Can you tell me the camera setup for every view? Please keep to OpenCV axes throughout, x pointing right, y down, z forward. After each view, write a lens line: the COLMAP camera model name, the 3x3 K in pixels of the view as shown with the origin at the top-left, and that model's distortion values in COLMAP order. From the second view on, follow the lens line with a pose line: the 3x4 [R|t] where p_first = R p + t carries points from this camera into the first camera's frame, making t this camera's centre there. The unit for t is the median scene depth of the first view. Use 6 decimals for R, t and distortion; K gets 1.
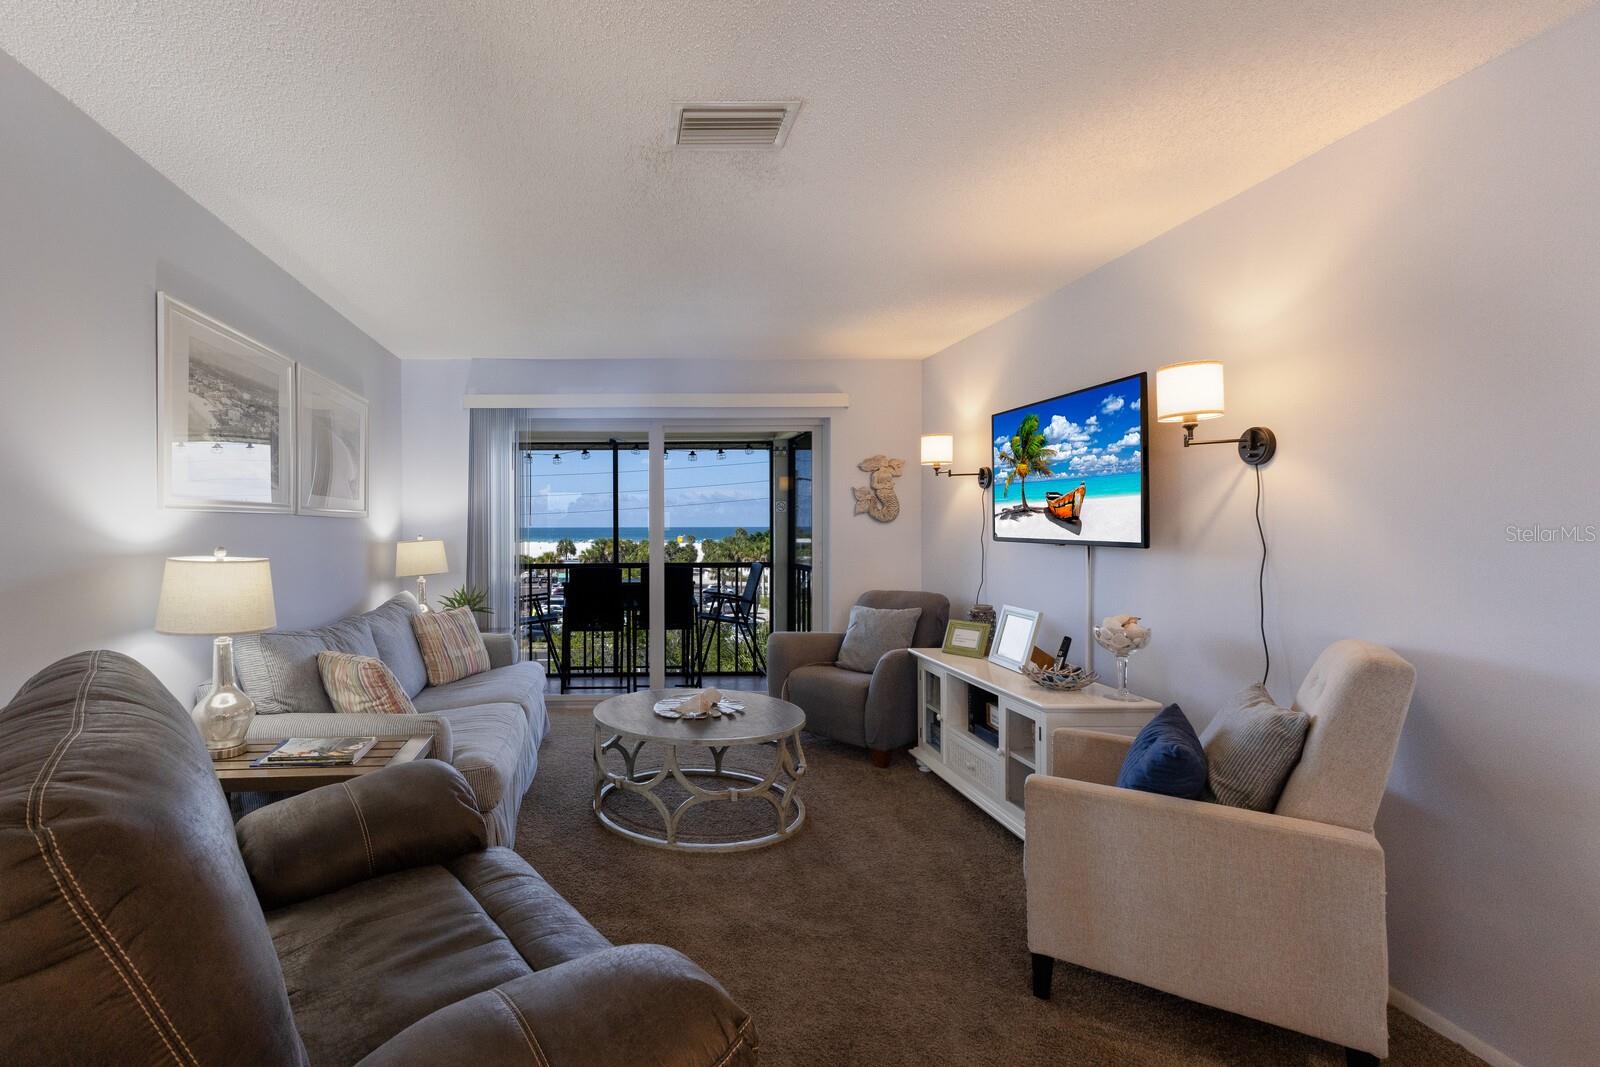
lens RADIAL K [[695.1, 0, 800.0], [0, 695.1, 533.5], [0, 0, 1]] dist [0.001045, 0.000257]
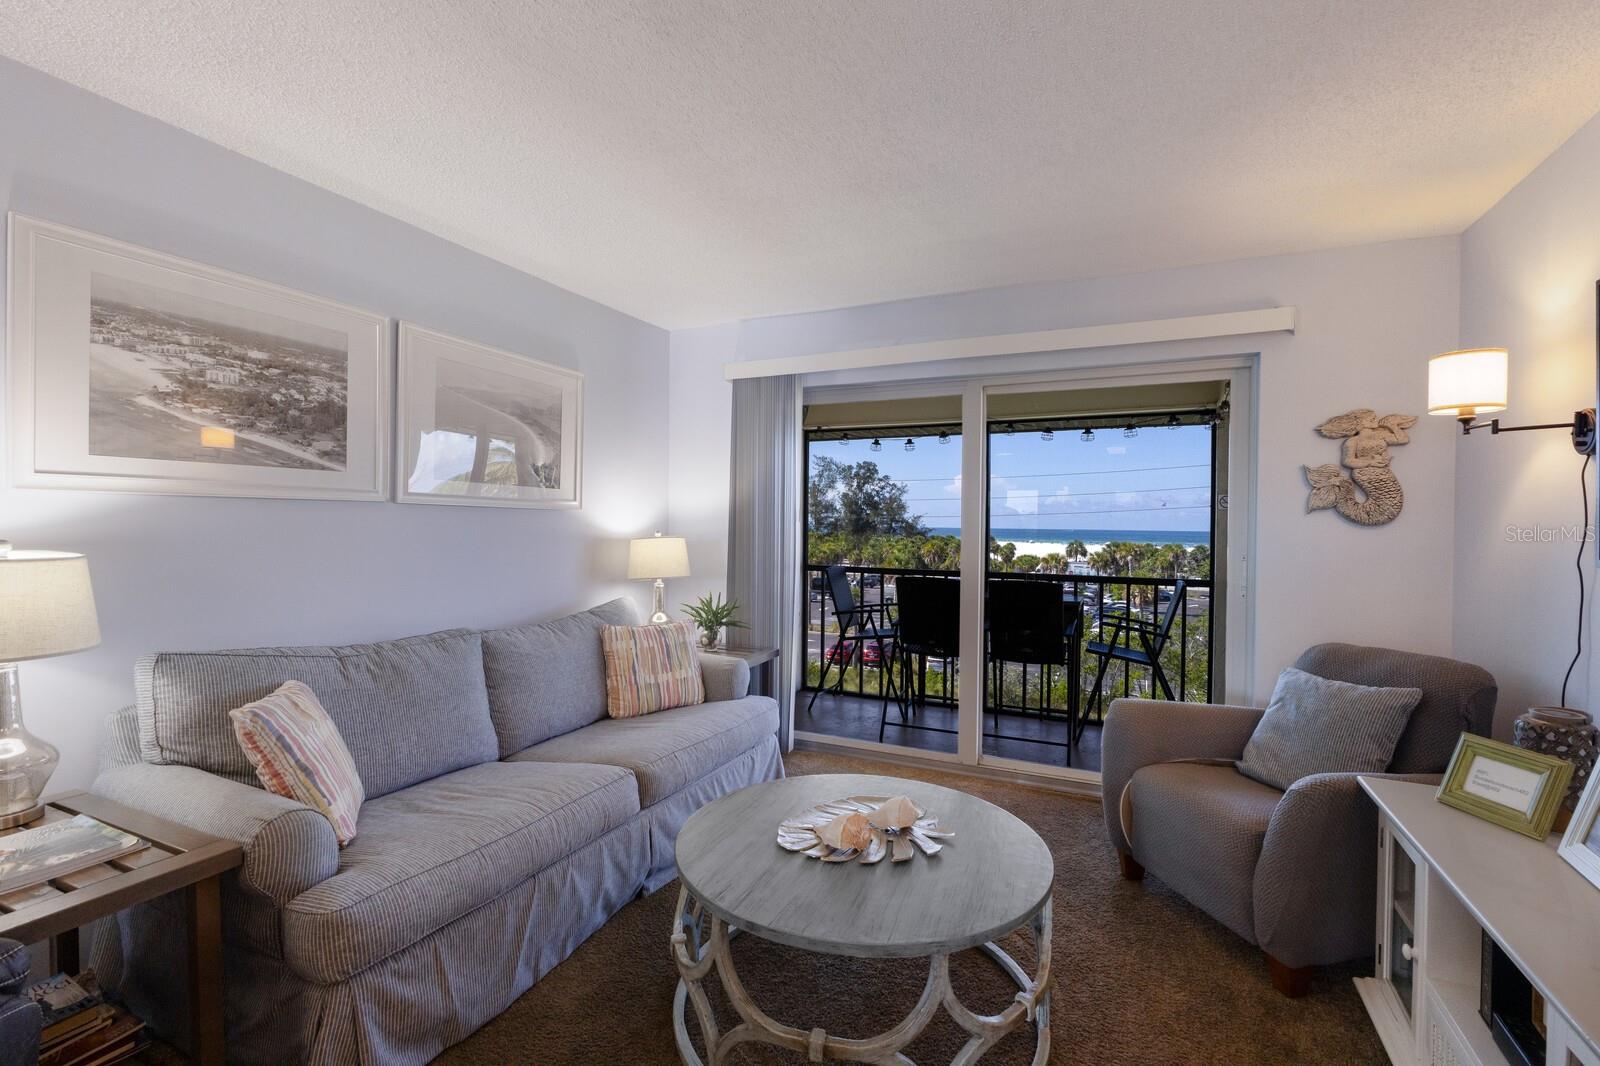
lens RADIAL K [[770.0, 0, 800.0], [0, 770.0, 533.0], [0, 0, 1]] dist [-0.015849, 0.000159]
pose [[0.832182, 0.020144, -0.554137, 0.106677], [-0.021263, 0.999764, 0.004412, -0.002771], [0.554095, 0.008111, 0.832414, 0.280586]]
